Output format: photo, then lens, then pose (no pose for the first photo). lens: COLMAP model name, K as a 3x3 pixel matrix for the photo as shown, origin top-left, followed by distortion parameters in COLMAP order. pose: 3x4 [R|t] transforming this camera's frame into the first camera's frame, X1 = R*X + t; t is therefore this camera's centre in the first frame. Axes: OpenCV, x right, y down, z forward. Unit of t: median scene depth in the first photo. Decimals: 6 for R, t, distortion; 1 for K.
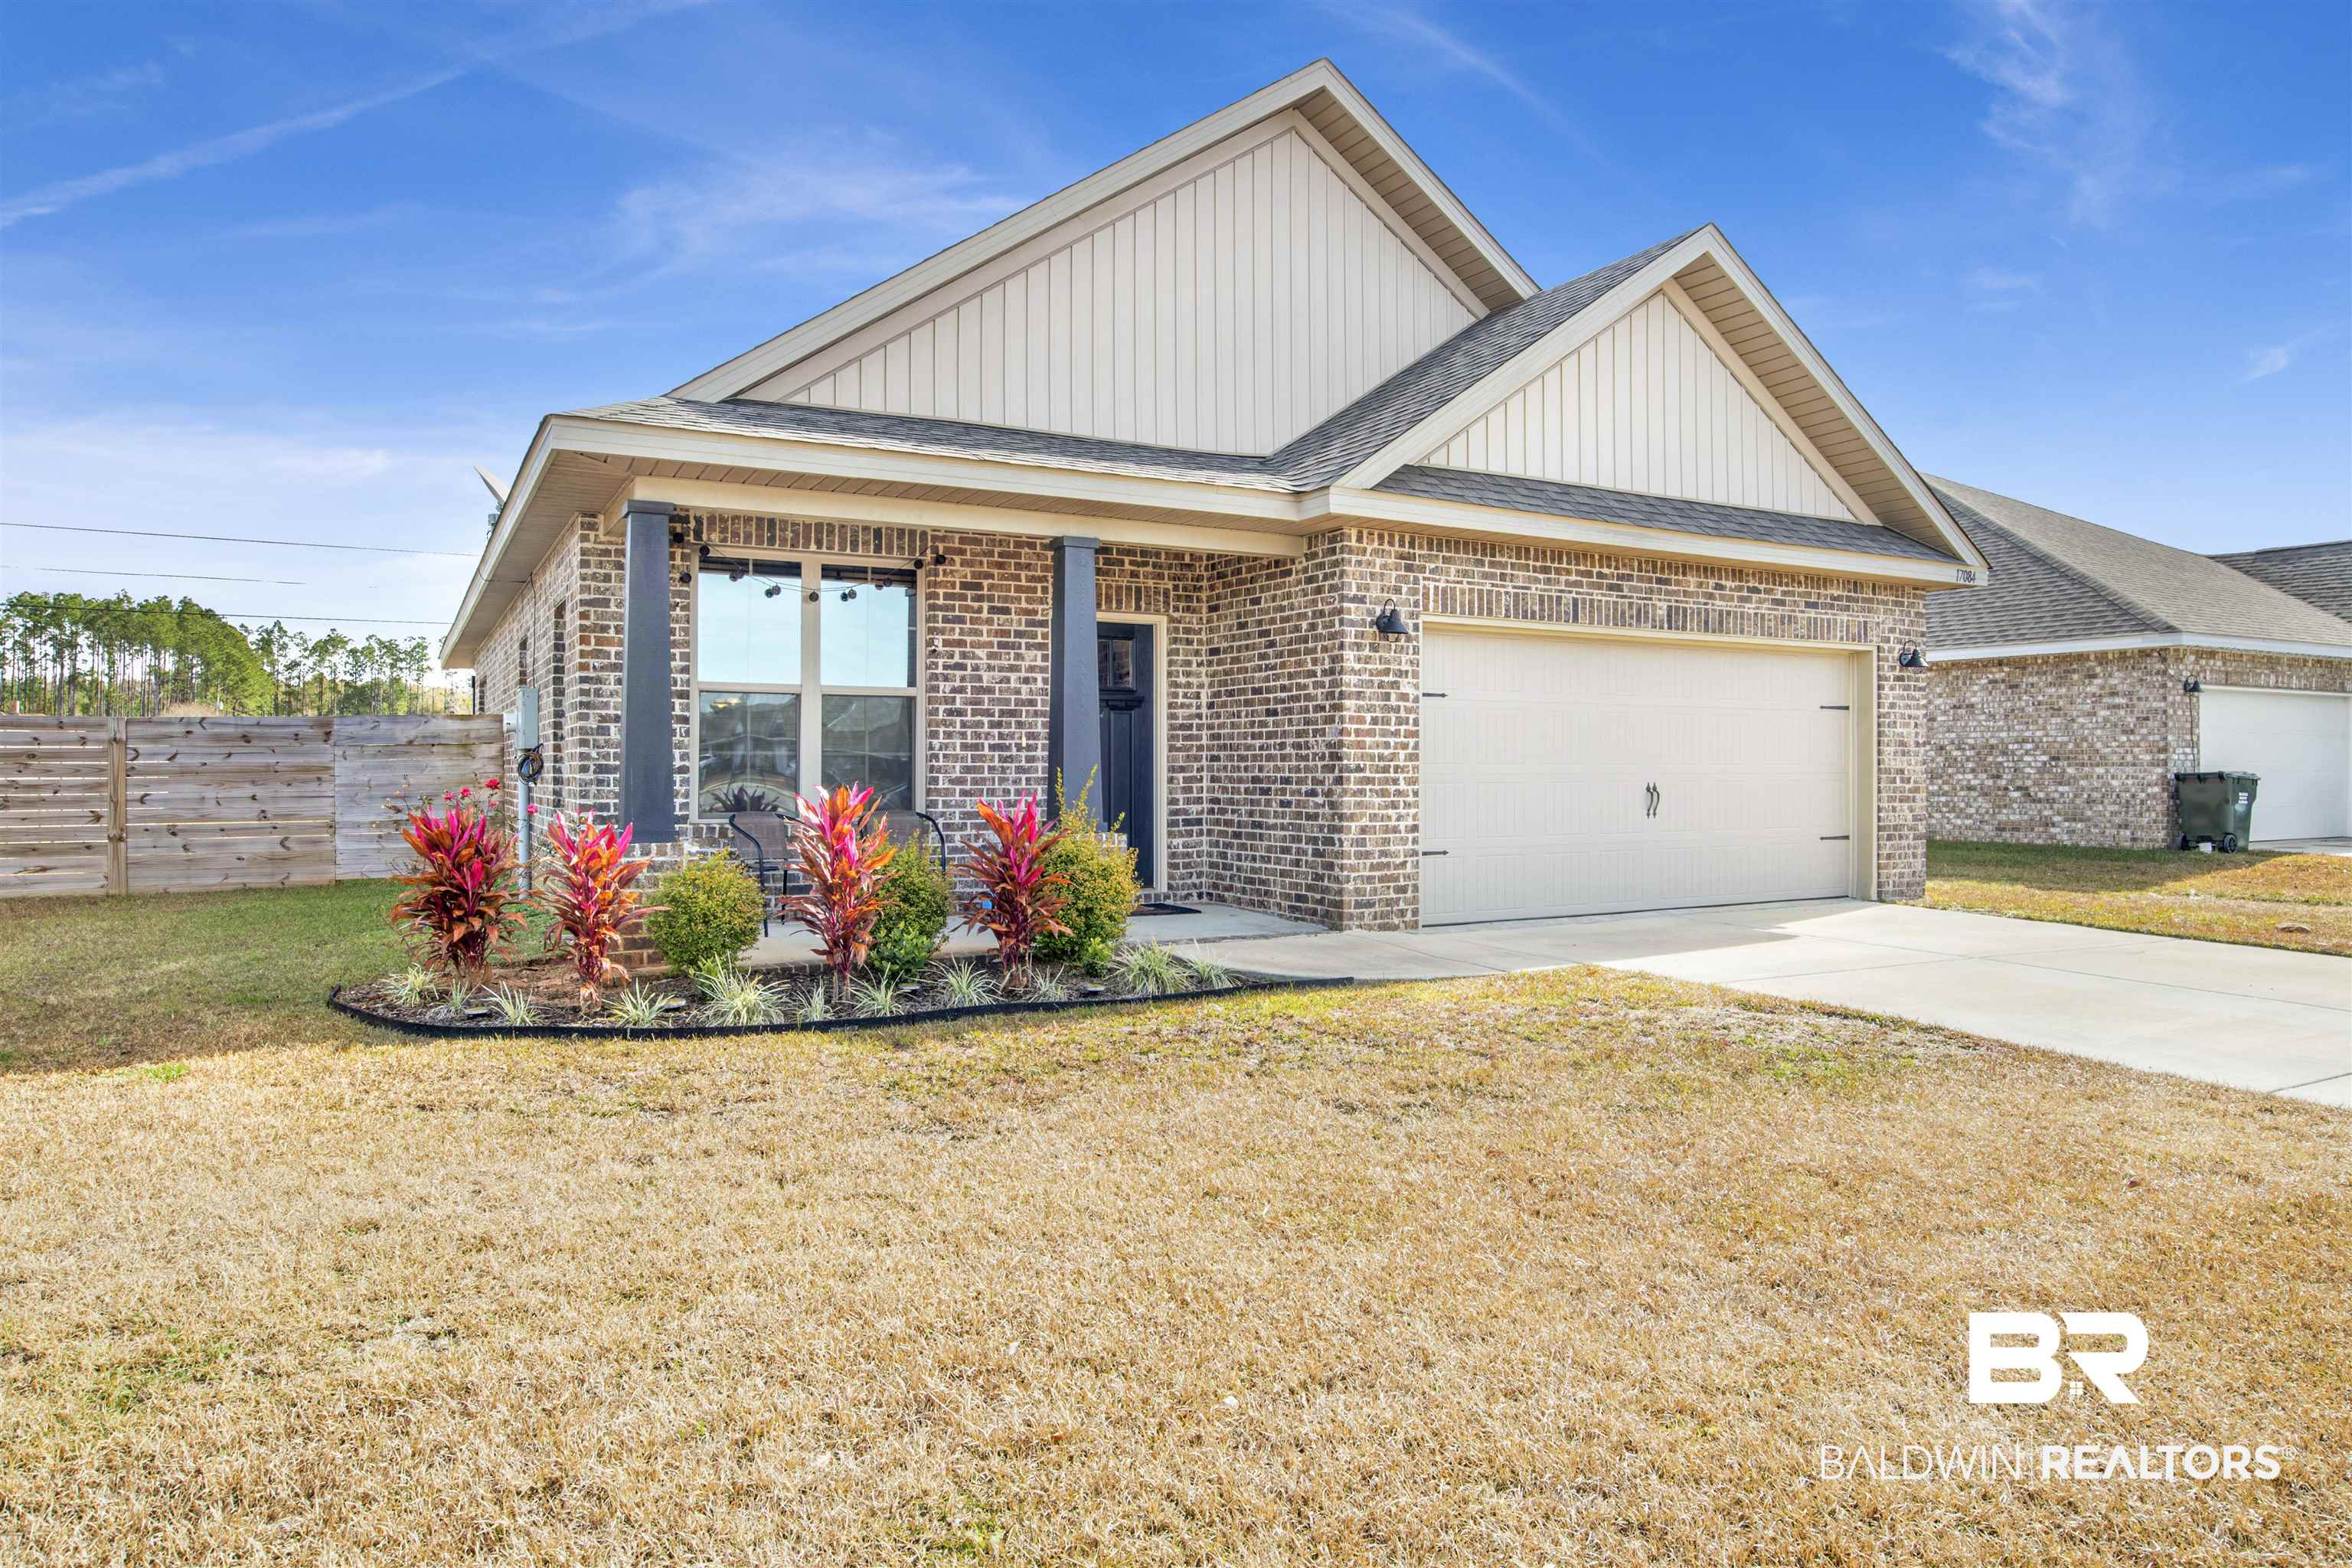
lens RADIAL K [[1559.2, 0, 1175.4], [0, 1559.2, 781.5], [0, 0, 1]] dist [-0.043174, -0.004801]
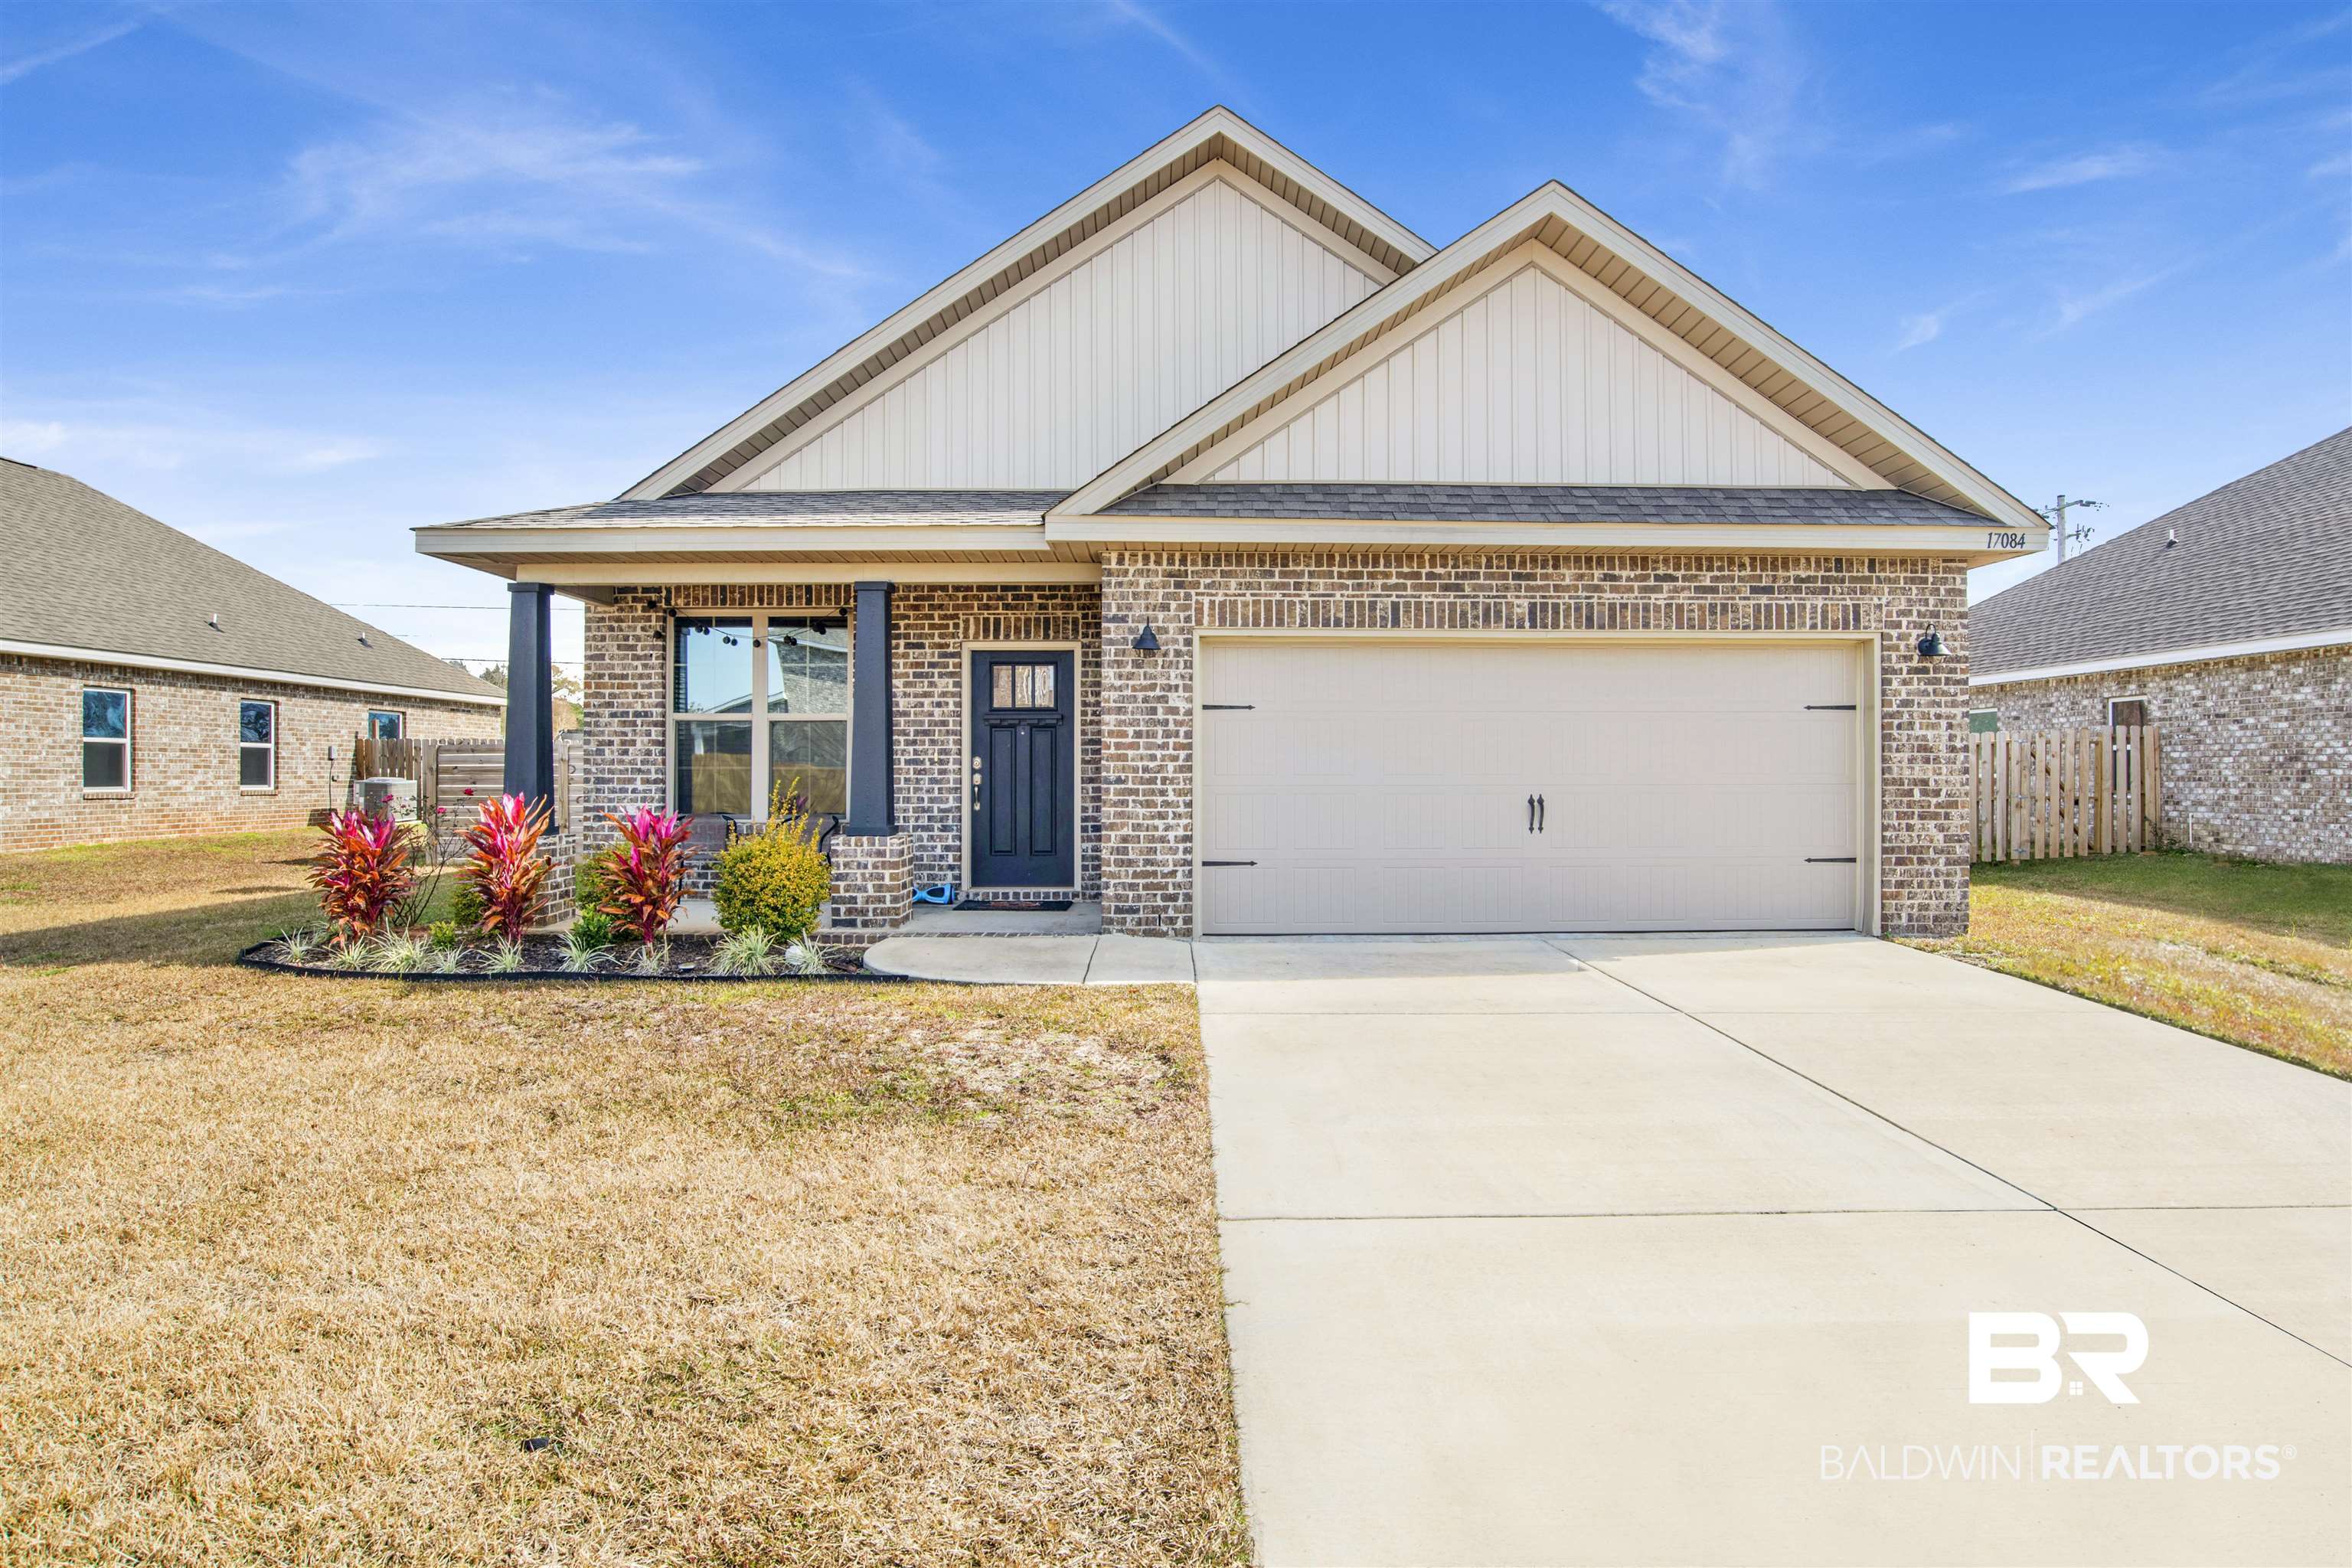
lens RADIAL K [[1279.9, 0, 1178.9], [0, 1279.9, 780.0], [0, 0, 1]] dist [-0.044996, 0.000800]
pose [[0.870430, 0.000999, -0.492291, 0.553896], [-0.002431, 0.999994, -0.002270, -0.006363], [0.492286, 0.003173, 0.870428, 0.260484]]
